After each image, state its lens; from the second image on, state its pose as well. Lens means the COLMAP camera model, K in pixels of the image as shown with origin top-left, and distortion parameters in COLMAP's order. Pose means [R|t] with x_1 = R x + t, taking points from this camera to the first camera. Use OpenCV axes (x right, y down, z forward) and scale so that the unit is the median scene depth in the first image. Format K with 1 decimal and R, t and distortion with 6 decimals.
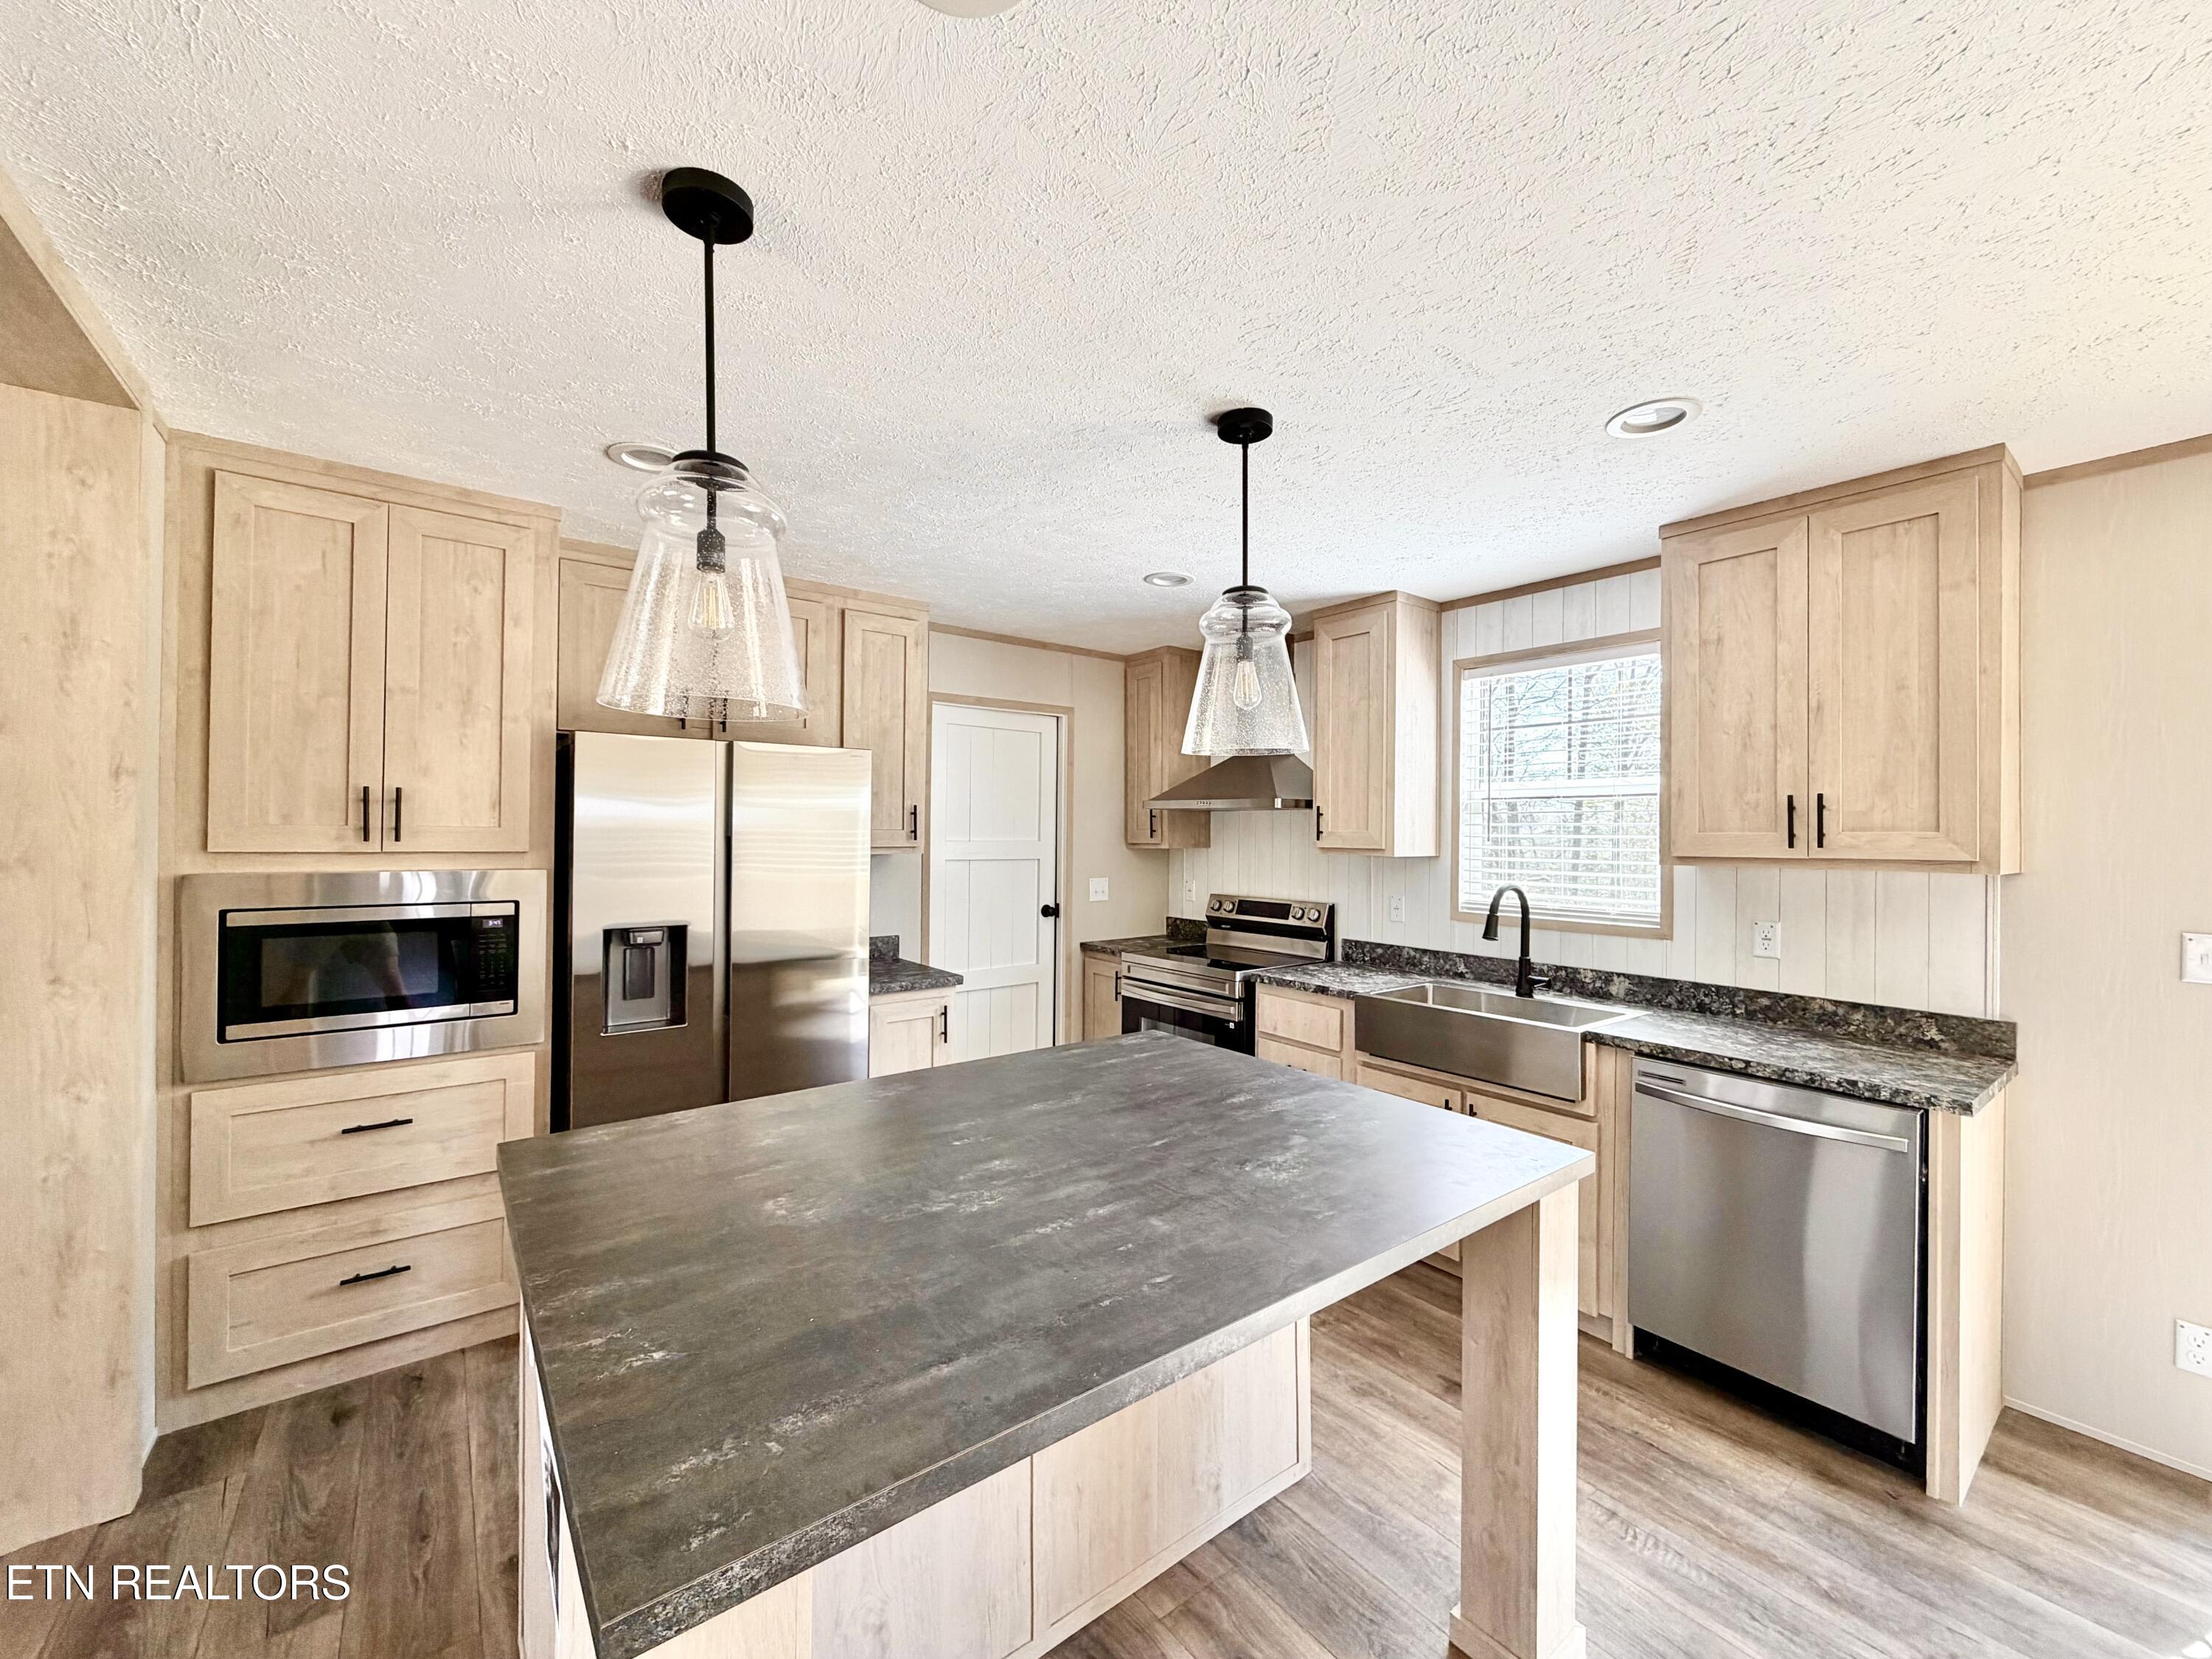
lens RADIAL K [[883.1, 0, 1106.0], [0, 883.1, 829.5], [0, 0, 1]] dist [0.000378, -0.000008]
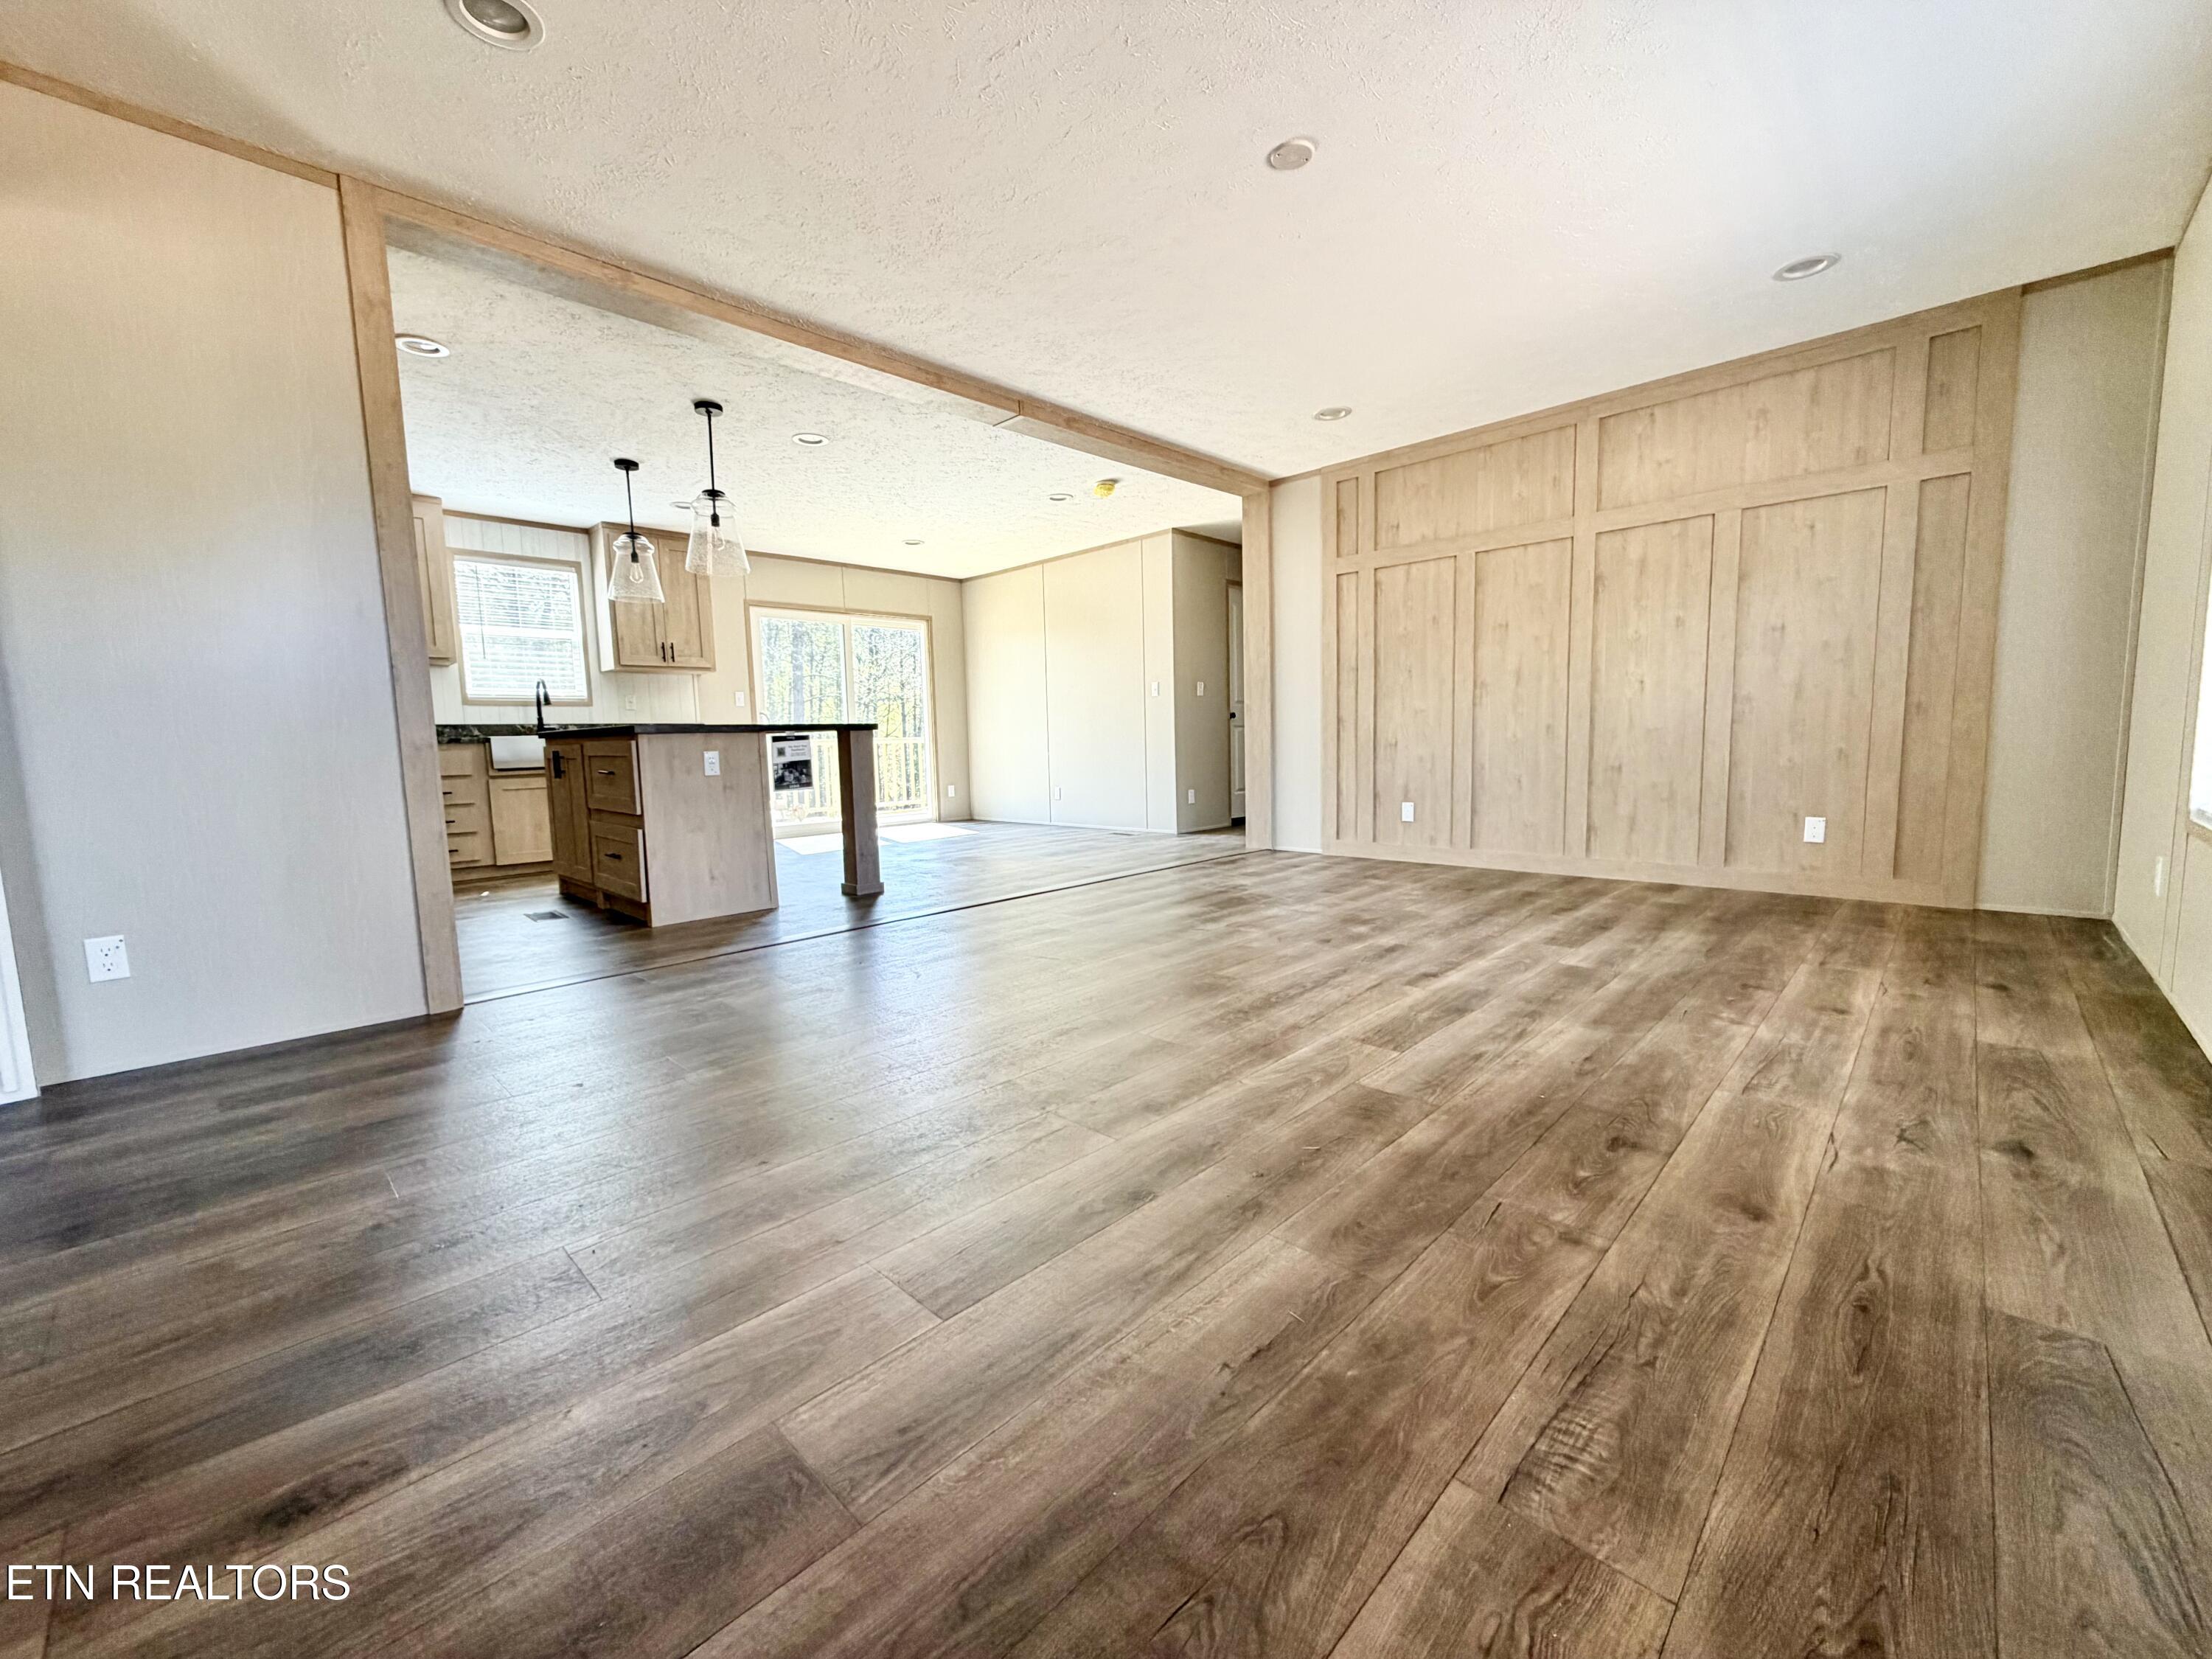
lens RADIAL K [[883.1, 0, 1106.0], [0, 883.1, 829.5], [0, 0, 1]] dist [0.000378, -0.000008]
pose [[-0.142459, -0.106033, 0.984105, -2.104590], [0.019185, 0.993763, 0.109851, 0.253356], [-0.989615, 0.034529, -0.139536, 0.042771]]
